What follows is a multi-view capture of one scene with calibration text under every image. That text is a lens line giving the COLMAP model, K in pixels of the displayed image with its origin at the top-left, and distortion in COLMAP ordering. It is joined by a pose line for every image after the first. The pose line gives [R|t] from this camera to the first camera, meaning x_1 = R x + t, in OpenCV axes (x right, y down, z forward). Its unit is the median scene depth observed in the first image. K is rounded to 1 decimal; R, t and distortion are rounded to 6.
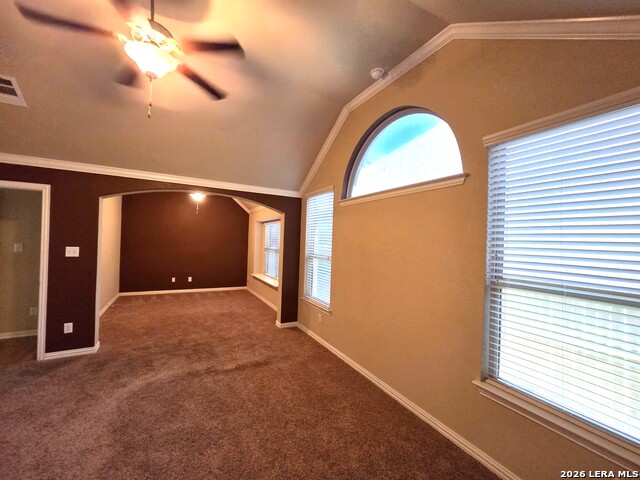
lens RADIAL K [[264.1, 0, 318.9], [0, 264.1, 240.0], [0, 0, 1]] dist [0.001819, -0.000248]
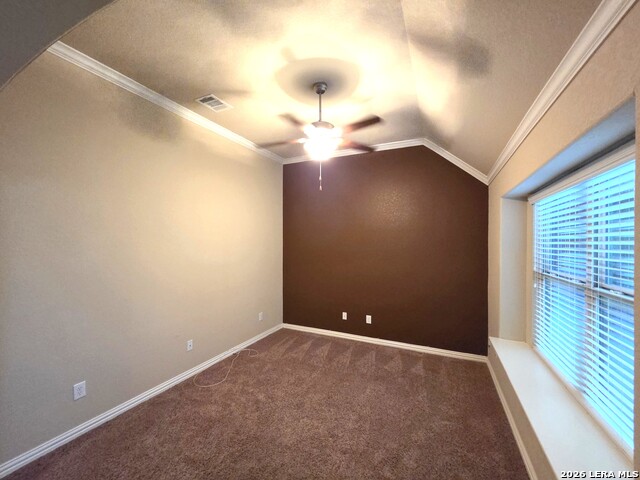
lens RADIAL K [[264.1, 0, 318.3], [0, 264.1, 242.7], [0, 0, 1]] dist [0.001819, -0.000248]
pose [[0.588209, -0.027552, -0.808239, -0.184396], [0.021524, 0.999599, -0.018411, -0.011725], [0.808422, -0.006567, 0.588566, 1.150509]]
